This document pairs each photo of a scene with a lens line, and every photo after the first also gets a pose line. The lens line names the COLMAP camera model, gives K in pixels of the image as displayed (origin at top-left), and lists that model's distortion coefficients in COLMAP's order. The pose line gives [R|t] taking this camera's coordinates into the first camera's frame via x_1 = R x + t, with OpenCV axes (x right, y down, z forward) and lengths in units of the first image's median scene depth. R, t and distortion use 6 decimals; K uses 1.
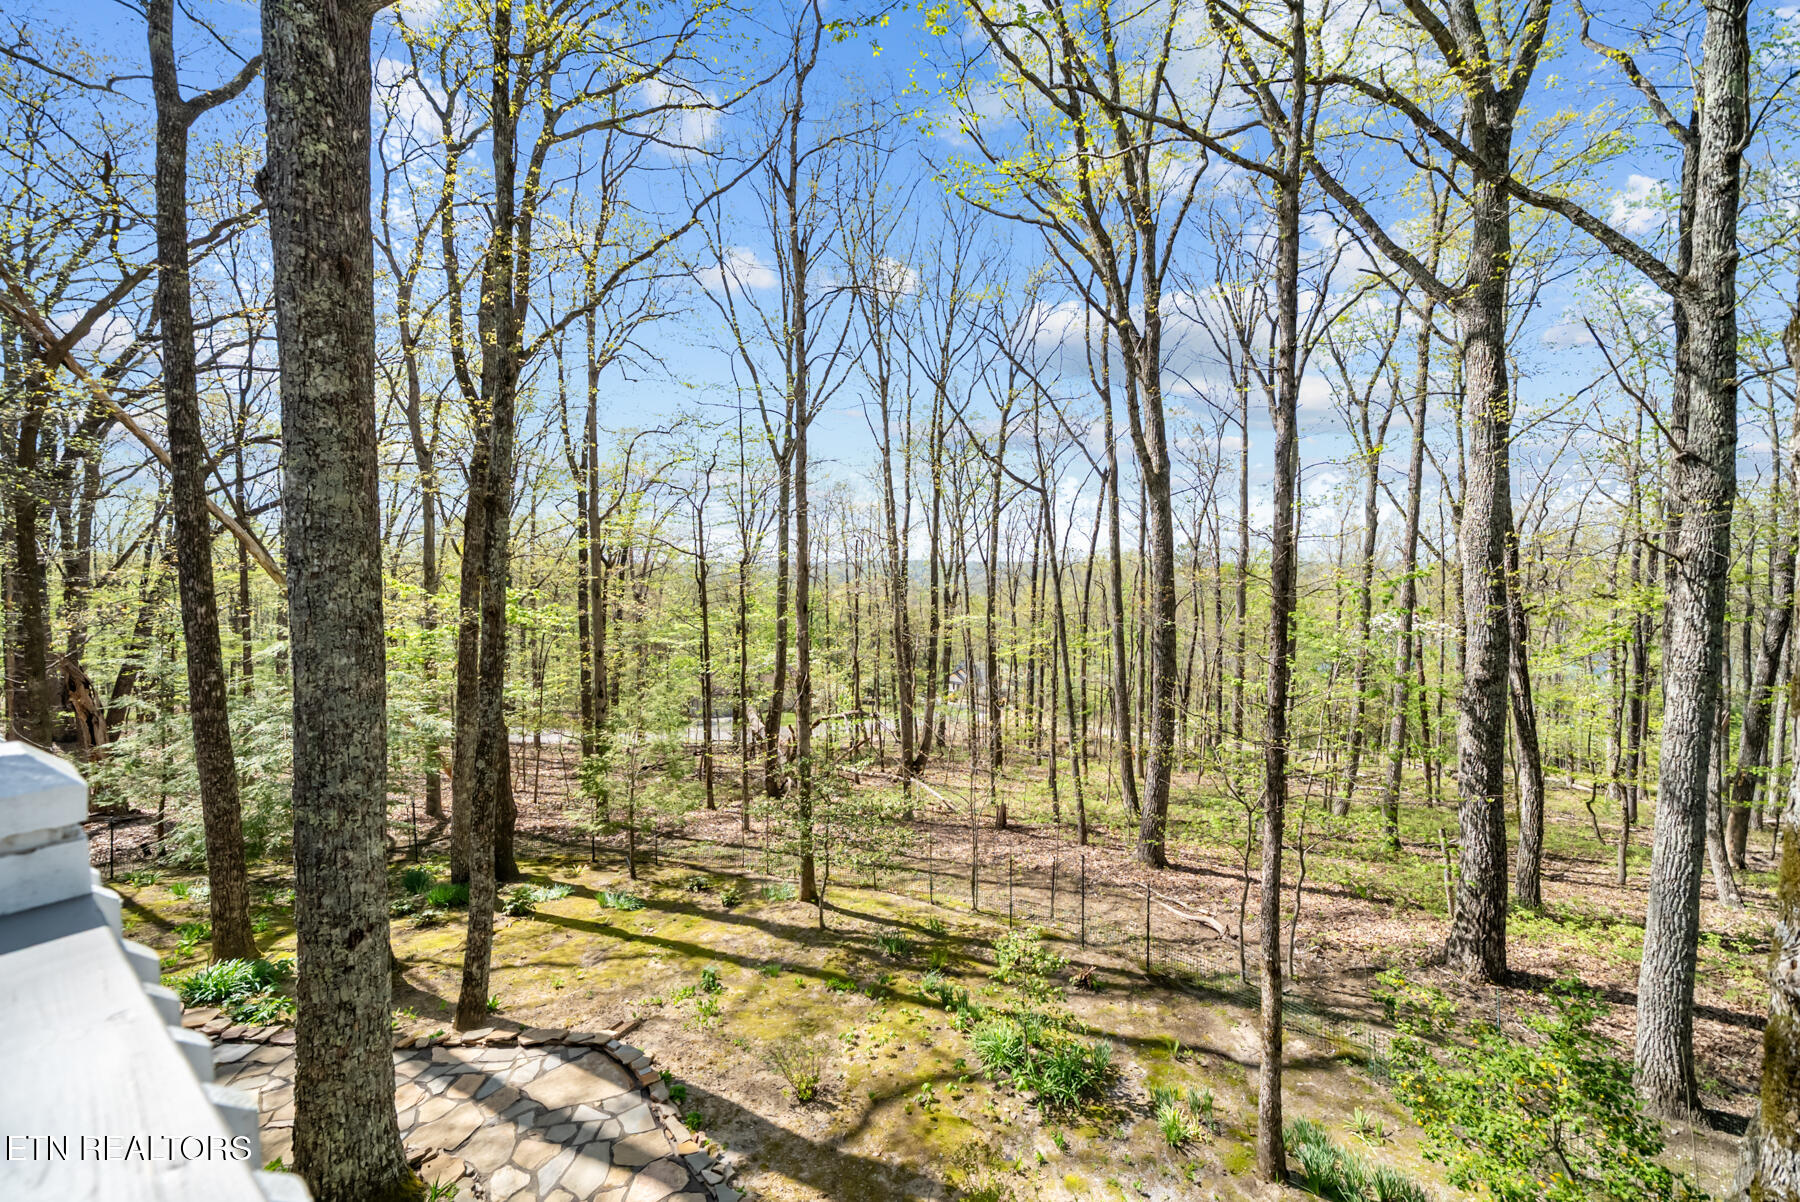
lens RADIAL K [[617.4, 0, 878.4], [0, 617.4, 604.1], [0, 0, 1]] dist [-0.001168, -0.000129]
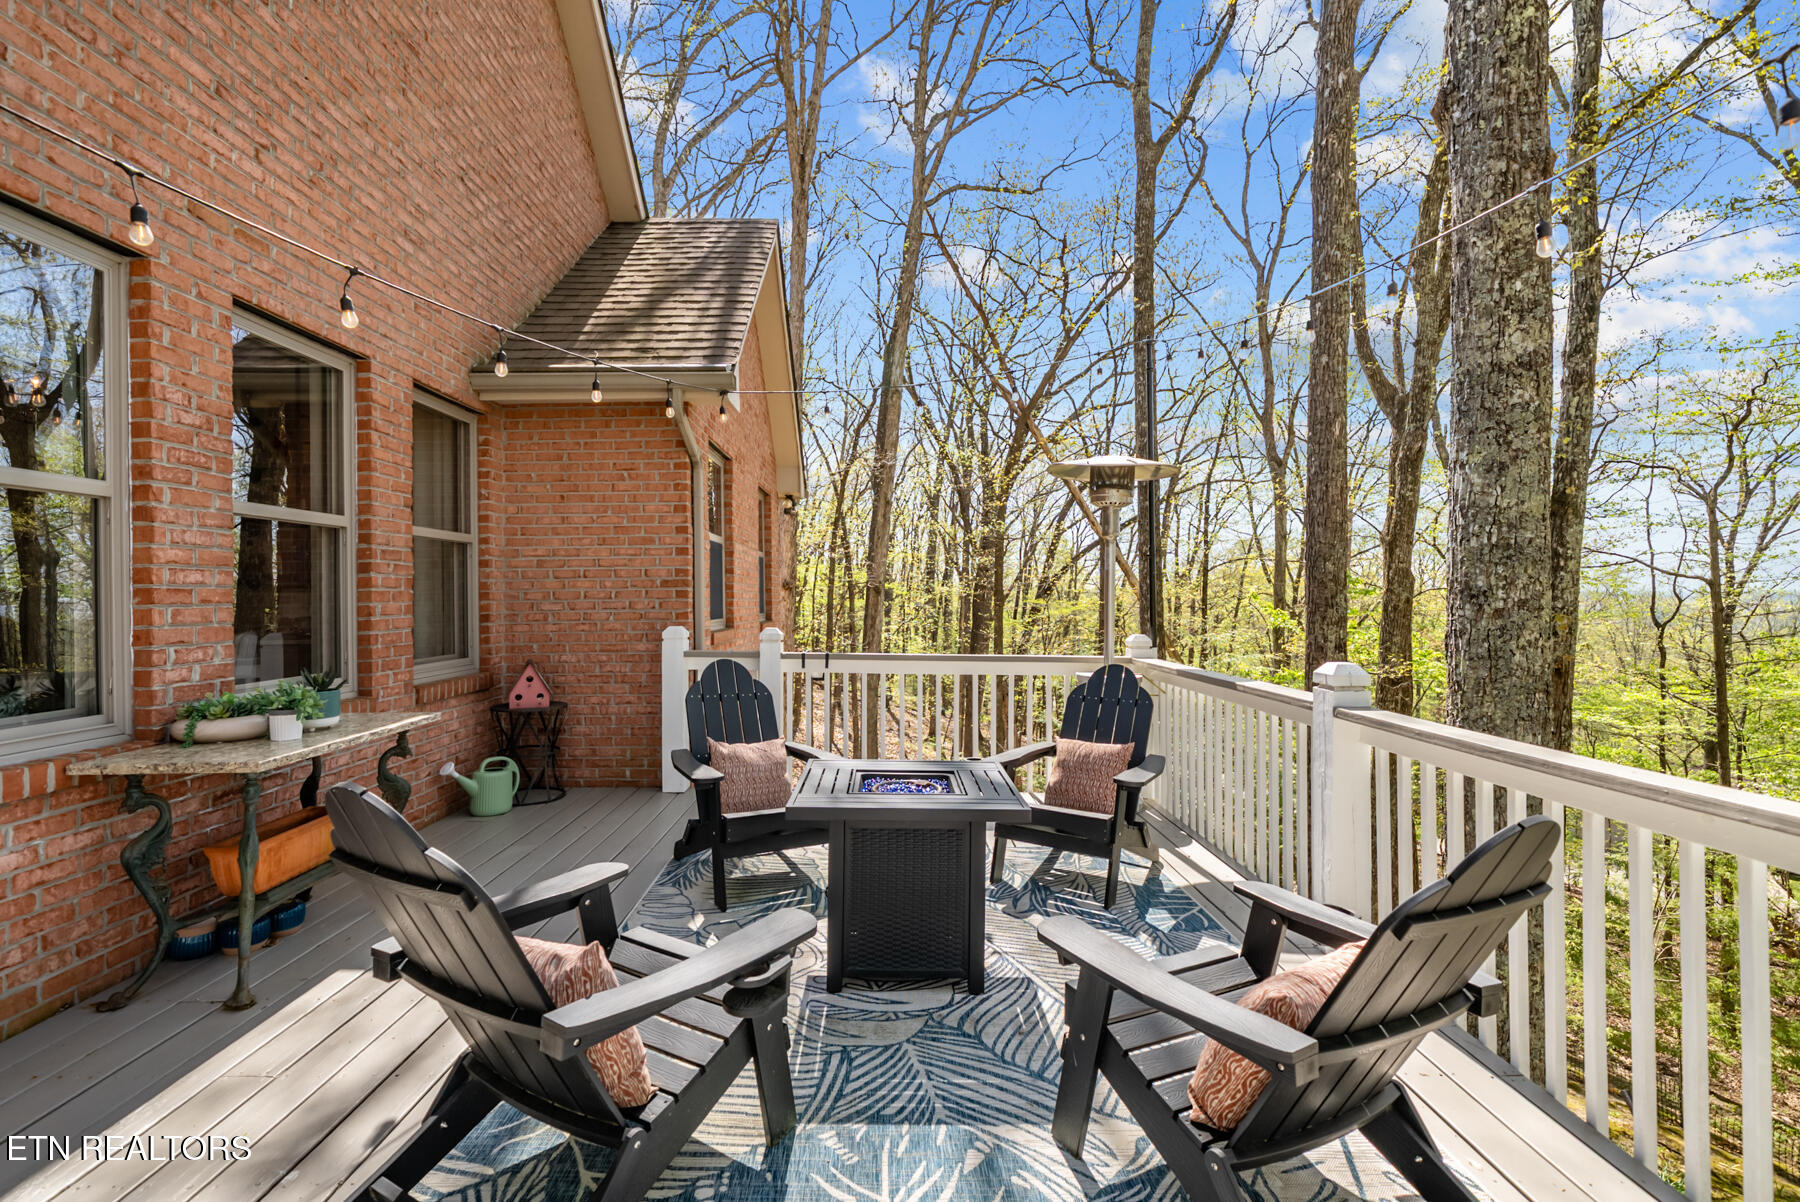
lens RADIAL K [[789.2, 0, 916.0], [0, 789.2, 597.7], [0, 0, 1]] dist [-0.000005, -0.008912]
pose [[0.582156, 0.002673, -0.813073, -0.138020], [-0.049746, 0.998238, -0.032336, -0.003485], [0.811554, 0.059272, 0.581263, -0.008942]]
